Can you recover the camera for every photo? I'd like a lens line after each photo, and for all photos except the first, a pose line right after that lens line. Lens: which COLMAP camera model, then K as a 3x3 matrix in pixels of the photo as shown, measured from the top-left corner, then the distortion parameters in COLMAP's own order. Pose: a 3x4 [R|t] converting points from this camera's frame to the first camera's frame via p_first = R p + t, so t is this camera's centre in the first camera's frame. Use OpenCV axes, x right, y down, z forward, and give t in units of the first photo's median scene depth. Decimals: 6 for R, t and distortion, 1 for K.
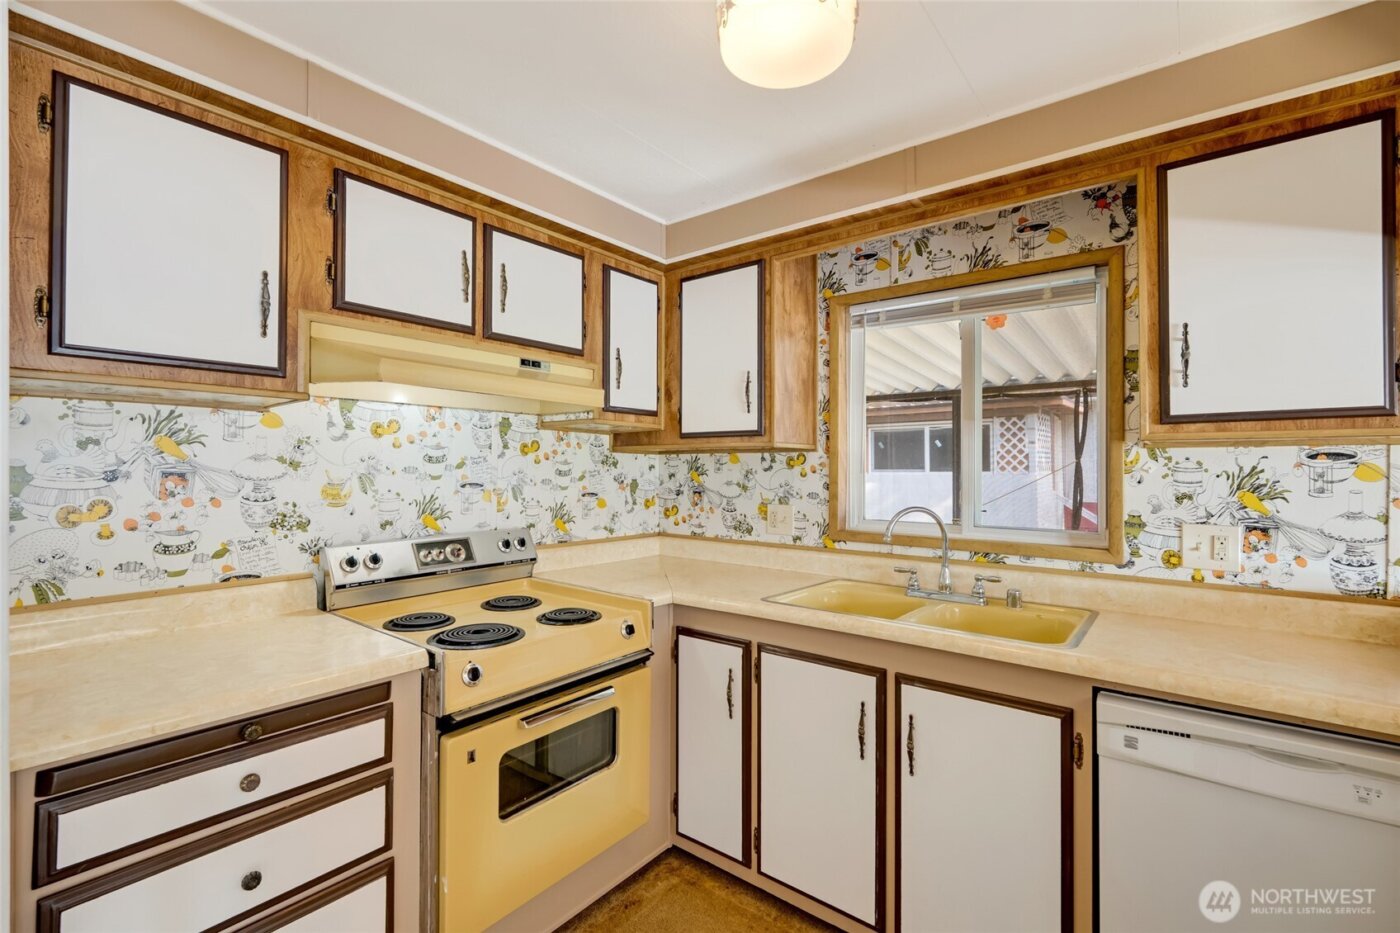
lens RADIAL K [[624.5, 0, 706.5], [0, 624.5, 461.1], [0, 0, 1]] dist [-0.000828, 0.000367]
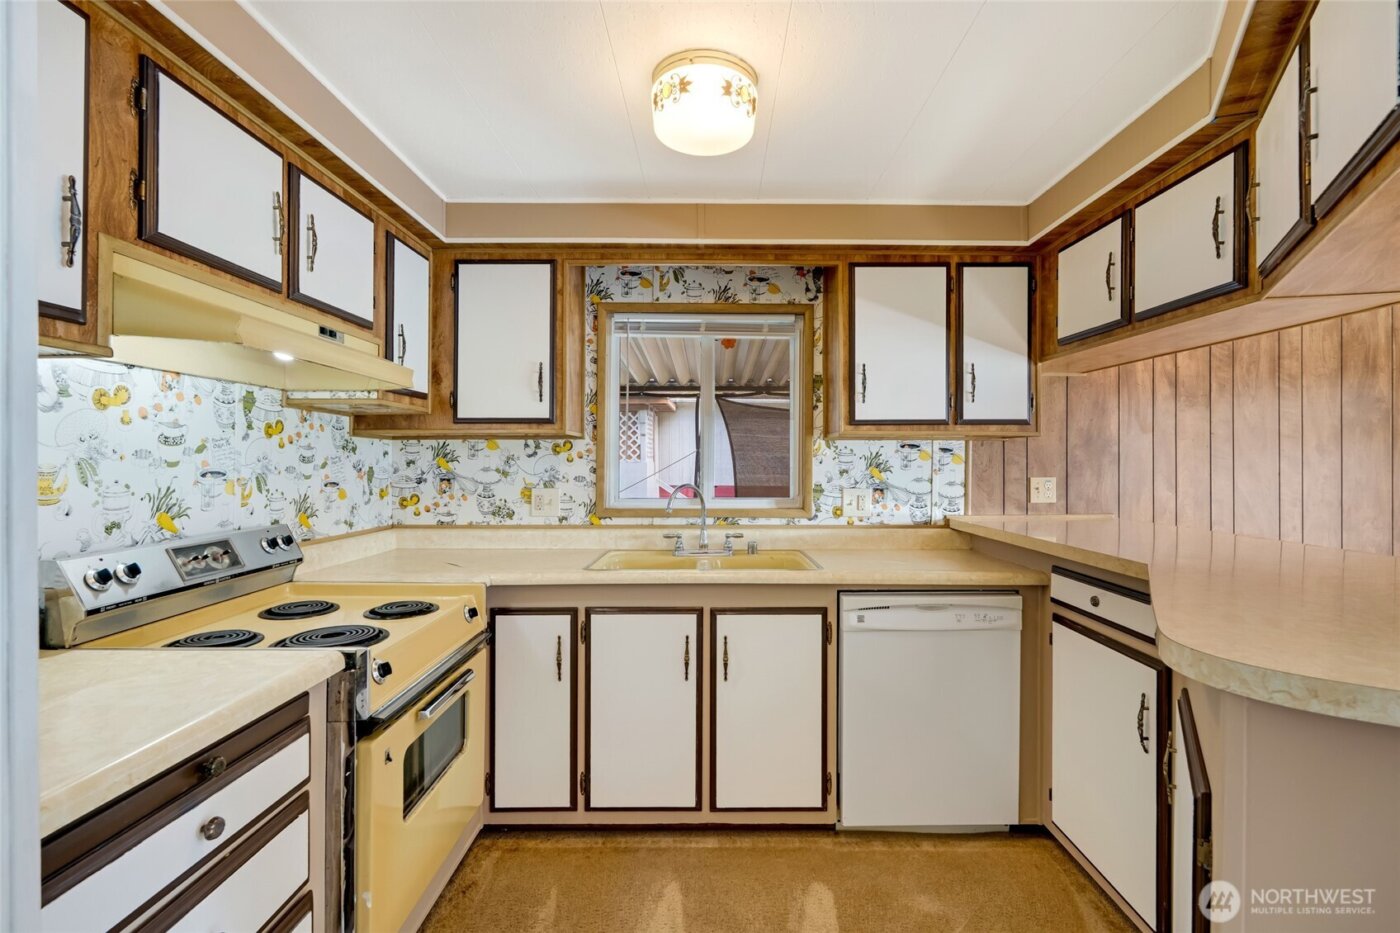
lens RADIAL K [[624.5, 0, 720.2], [0, 624.5, 455.2], [0, 0, 1]] dist [-0.000828, 0.000367]
pose [[0.778422, 0.000791, 0.627740, -0.440436], [-0.004007, 0.999985, 0.003708, 0.010767], [-0.627728, -0.005402, 0.778414, -0.029460]]
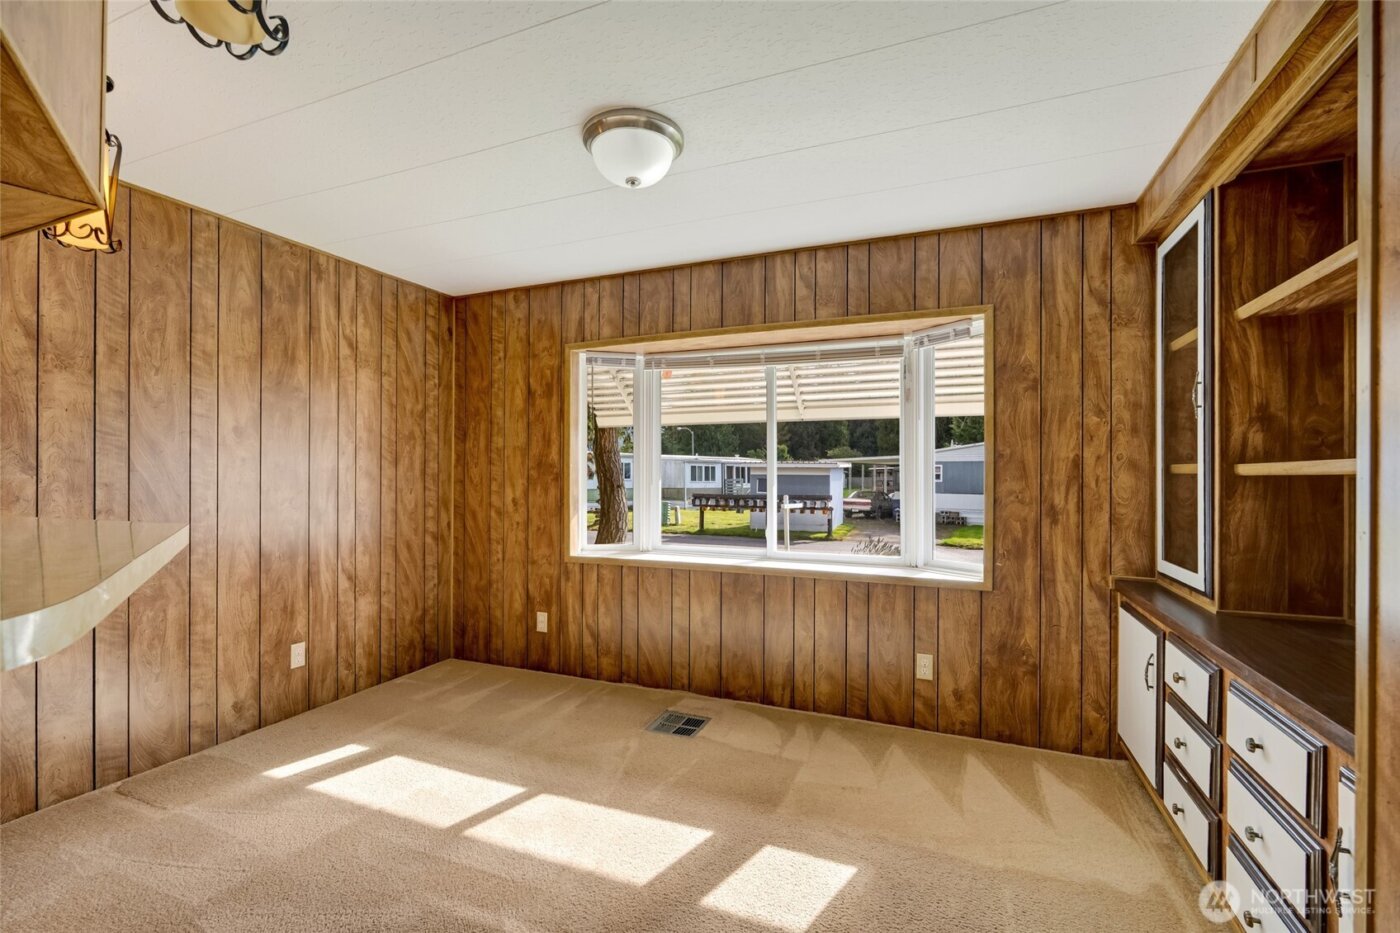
lens RADIAL K [[624.5, 0, 695.5], [0, 624.5, 477.0], [0, 0, 1]] dist [-0.000828, 0.000367]
pose [[-0.270129, -0.009555, 0.962777, -0.105190], [-0.011011, 0.999916, 0.006834, 0.082288], [-0.962761, -0.008755, -0.270212, -0.417317]]
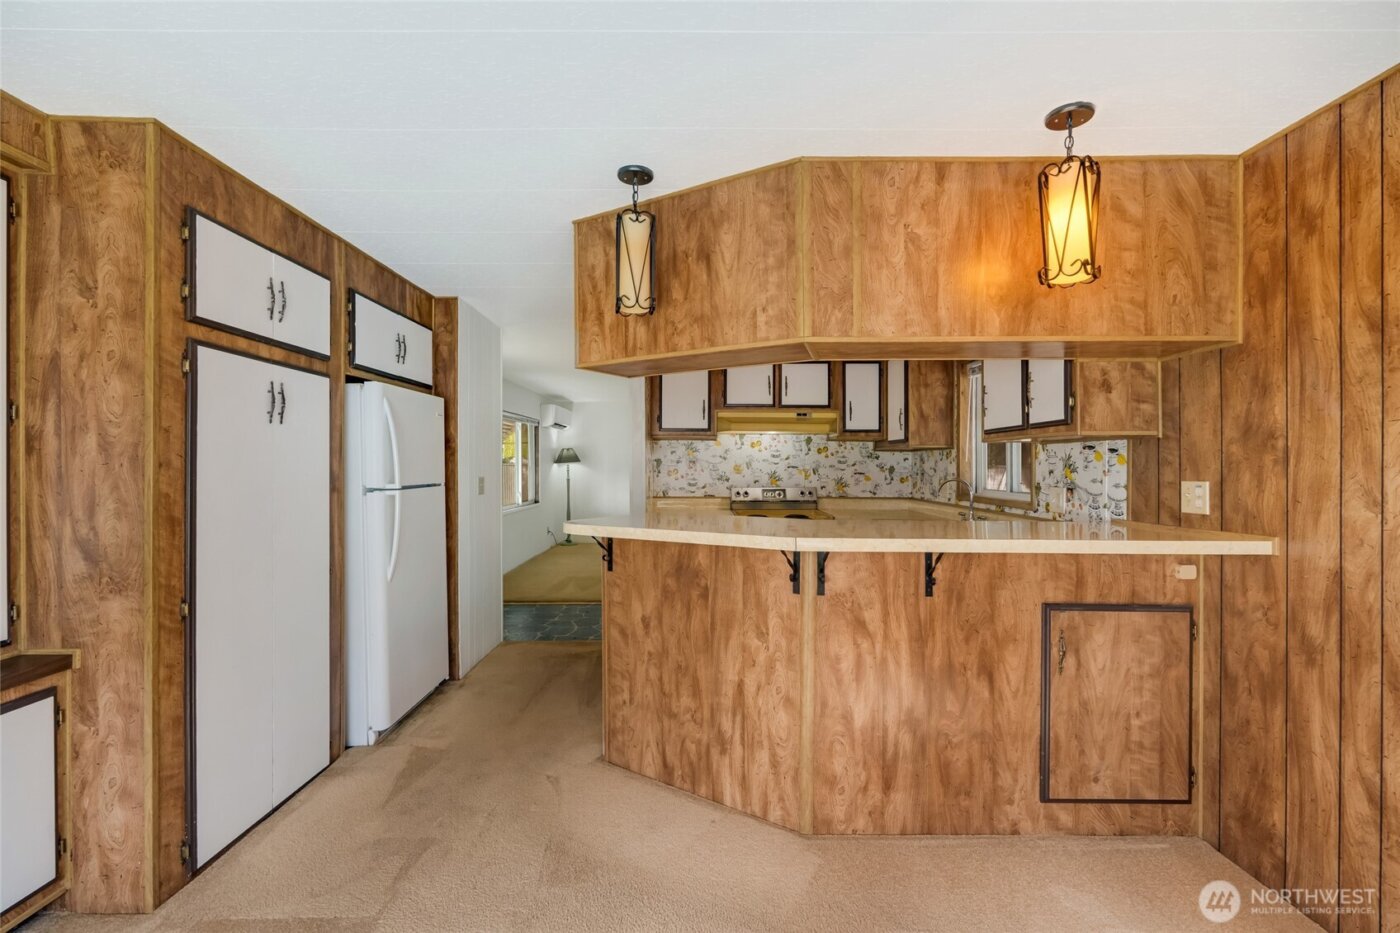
lens RADIAL K [[624.5, 0, 693.3], [0, 624.5, 465.3], [0, 0, 1]] dist [-0.000828, 0.000367]
pose [[0.610341, -0.001241, -0.792138, 1.452644], [0.007012, 0.999968, 0.003836, 0.024010], [0.792108, -0.007896, 0.610330, -0.825911]]
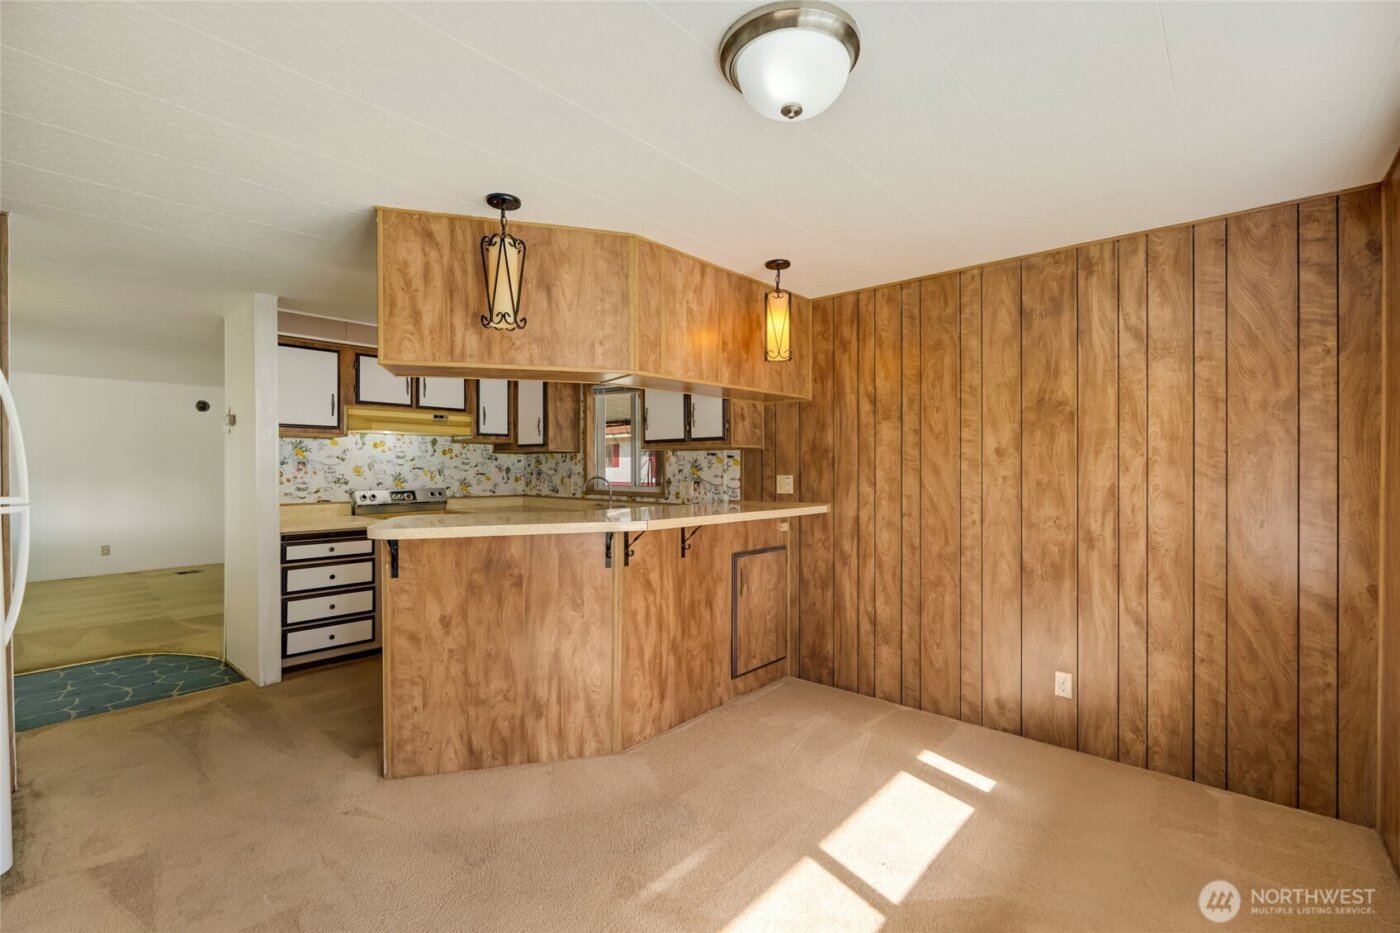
lens RADIAL K [[624.5, 0, 706.6], [0, 624.5, 466.7], [0, 0, 1]] dist [-0.000828, 0.000367]
pose [[0.998439, -0.002963, -0.055773, 0.952213], [0.003548, 0.999940, 0.010395, 0.014581], [0.055739, -0.010577, 0.998389, -1.443930]]
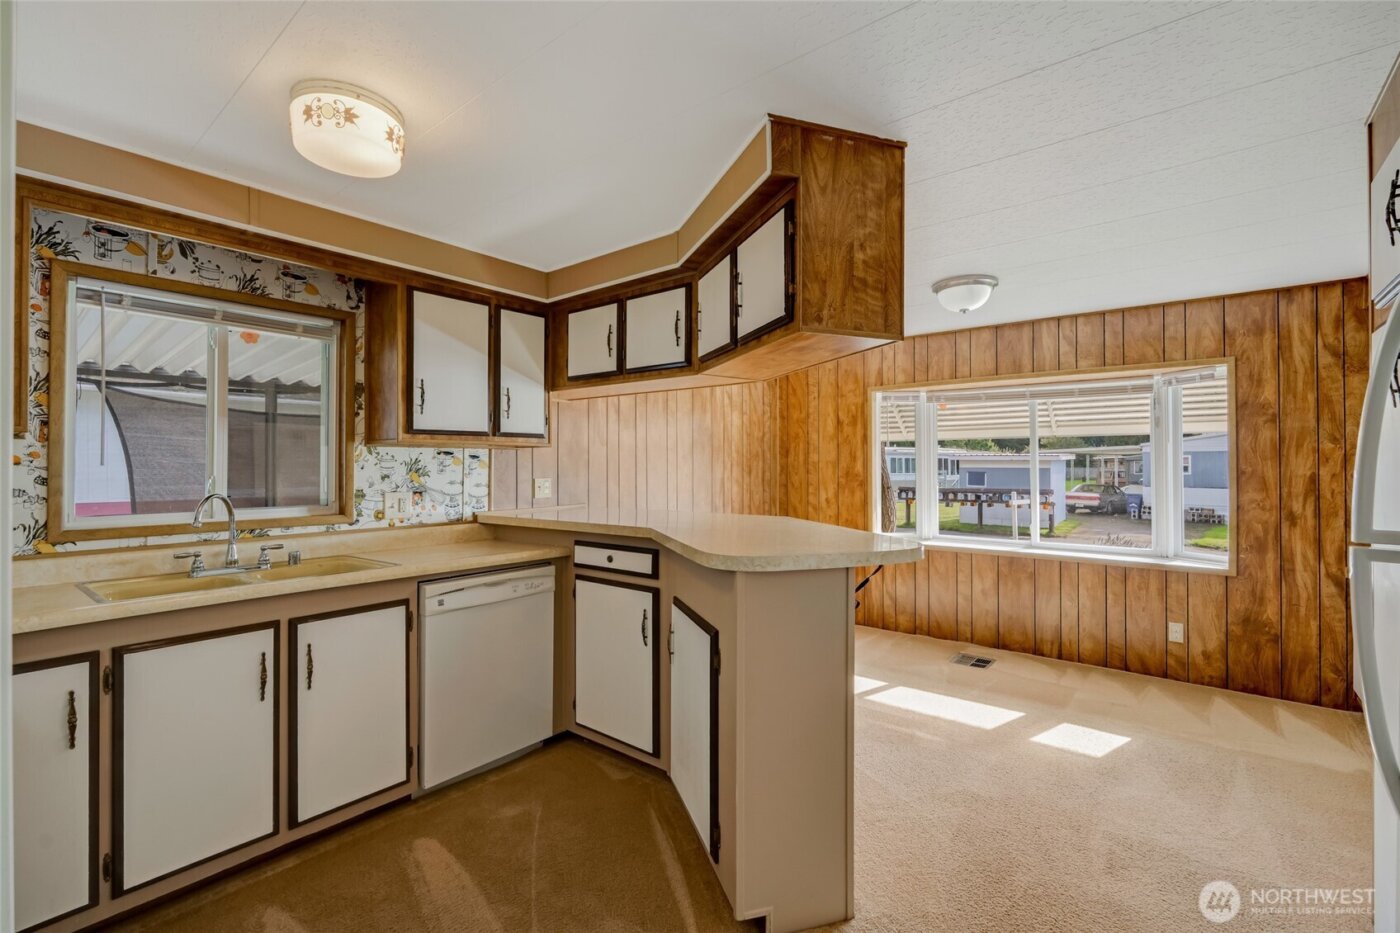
lens RADIAL K [[624.5, 0, 700.4], [0, 624.5, 459.6], [0, 0, 1]] dist [-0.000828, 0.000367]
pose [[0.016645, 0.003703, 0.999855, -0.827195], [-0.006565, 0.999972, -0.003594, 0.011751], [-0.999840, -0.006504, 0.016669, 0.127629]]
